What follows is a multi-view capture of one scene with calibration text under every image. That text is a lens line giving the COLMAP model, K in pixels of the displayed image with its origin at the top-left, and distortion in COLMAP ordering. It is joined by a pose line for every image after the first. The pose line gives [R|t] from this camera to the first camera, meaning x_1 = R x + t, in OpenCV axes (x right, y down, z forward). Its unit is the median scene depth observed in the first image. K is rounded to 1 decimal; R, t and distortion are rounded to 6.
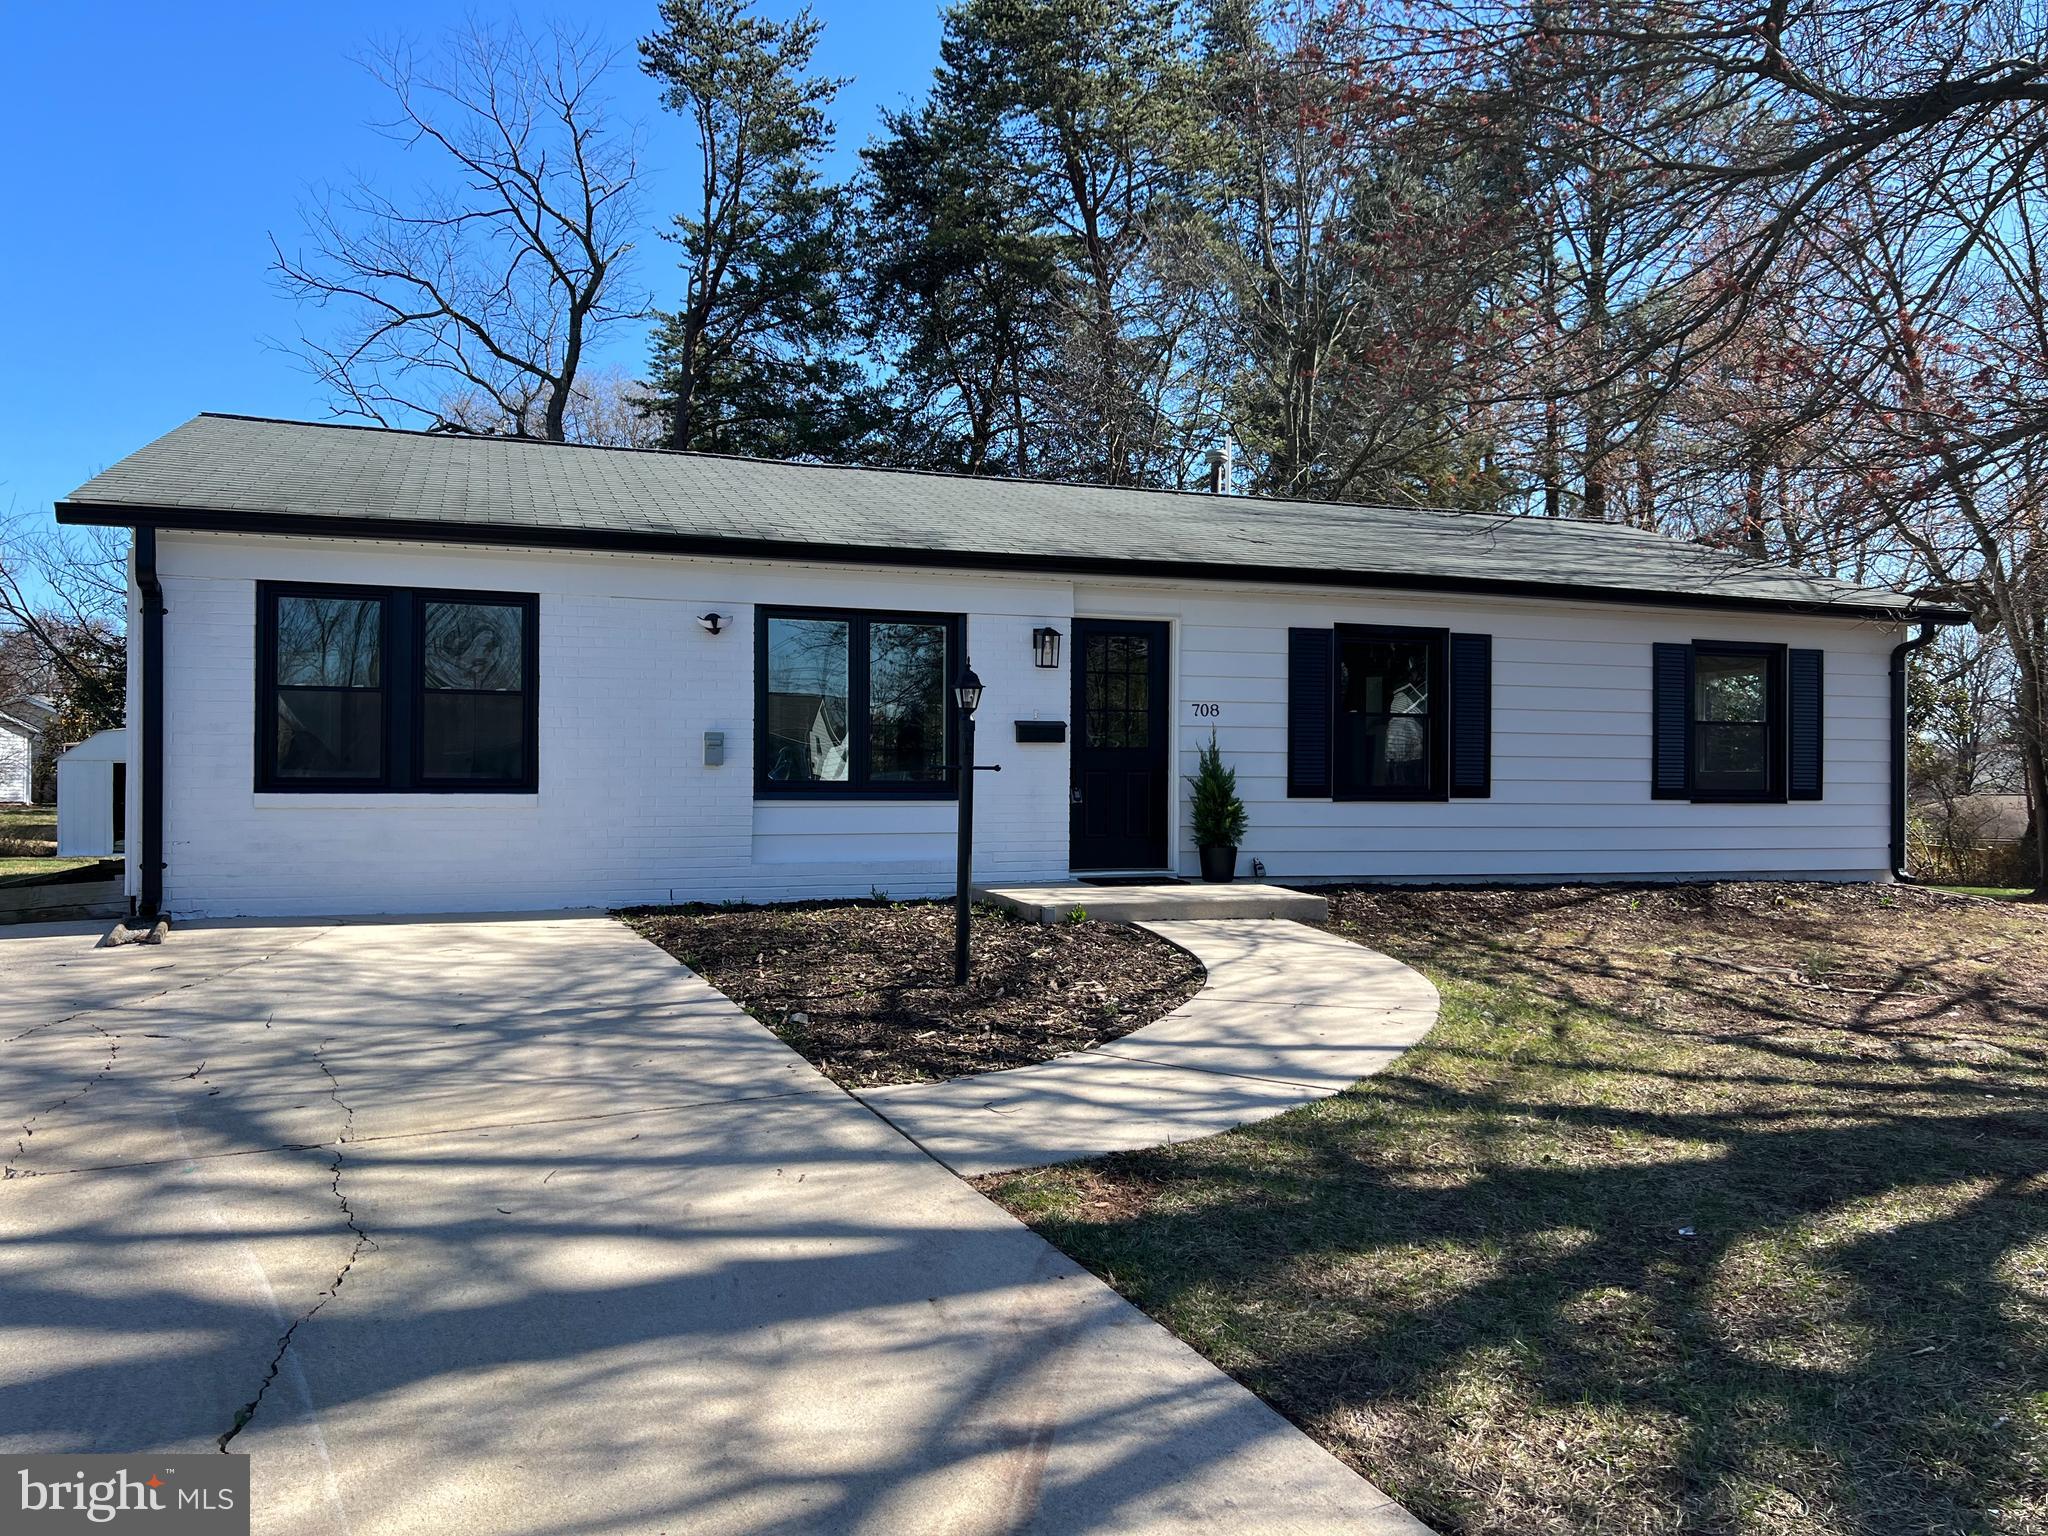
lens RADIAL K [[1528.2, 0, 1011.0], [0, 1528.2, 765.8], [0, 0, 1]] dist [0.091097, -0.117197]
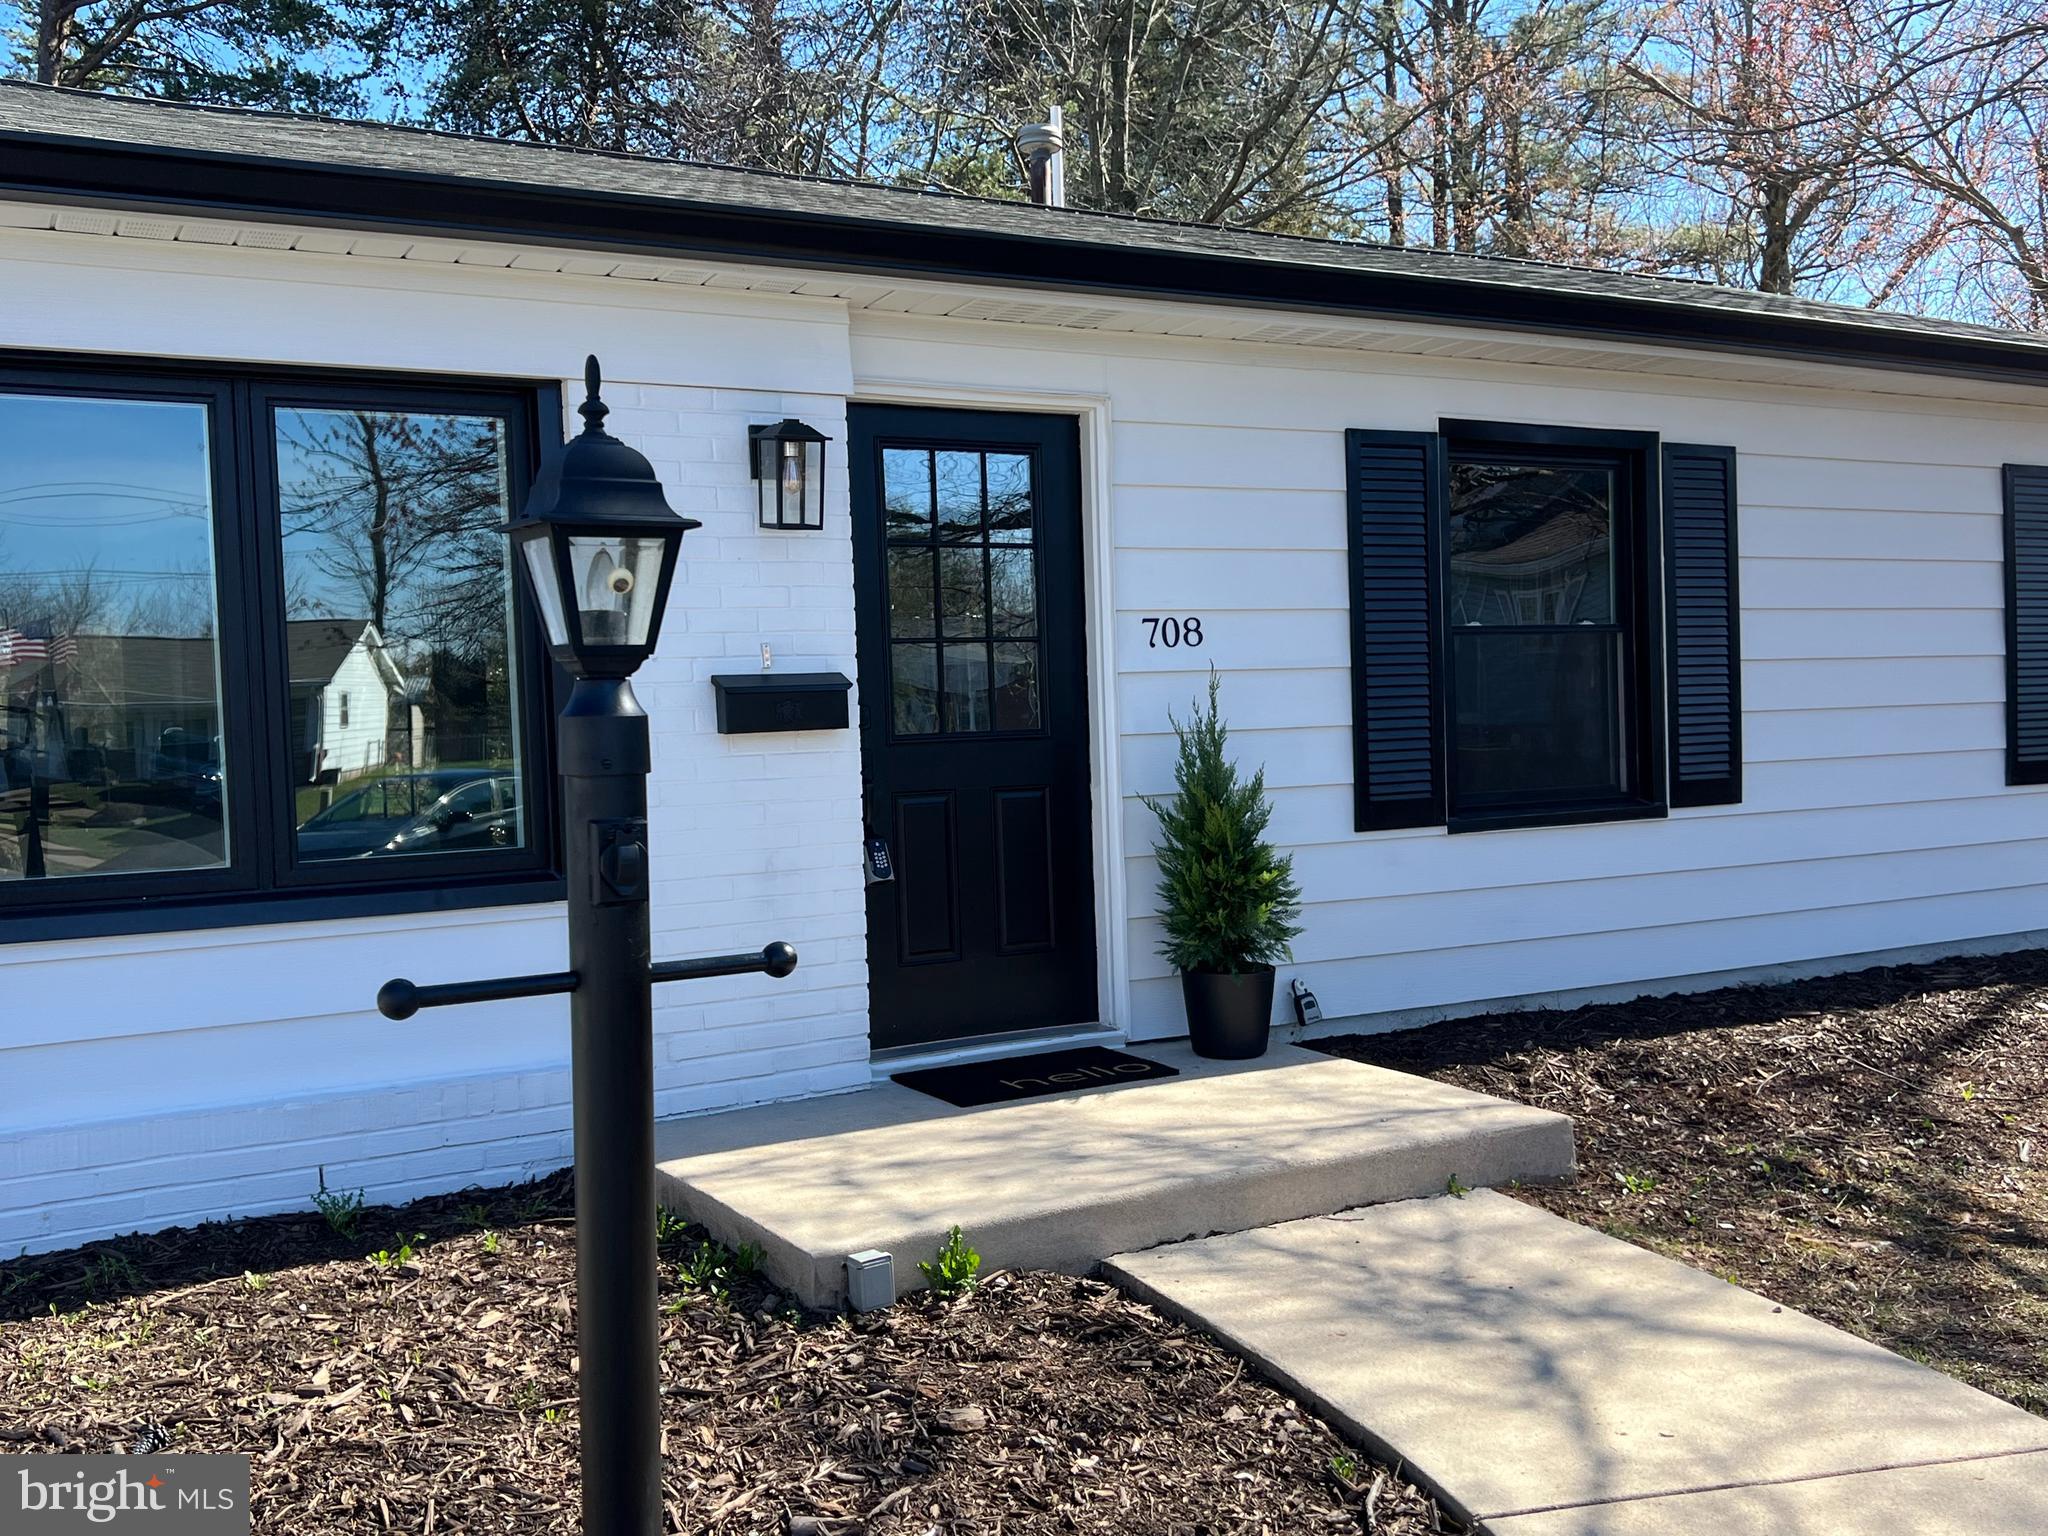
lens RADIAL K [[2085.4, 0, 1020.0], [0, 2085.4, 794.7], [0, 0, 1]] dist [0.097970, -0.007803]
pose [[0.982710, -0.044297, 0.179772, -0.015373], [0.037292, 0.998414, 0.042166, -0.017806], [-0.181355, -0.034733, 0.982804, 0.457226]]
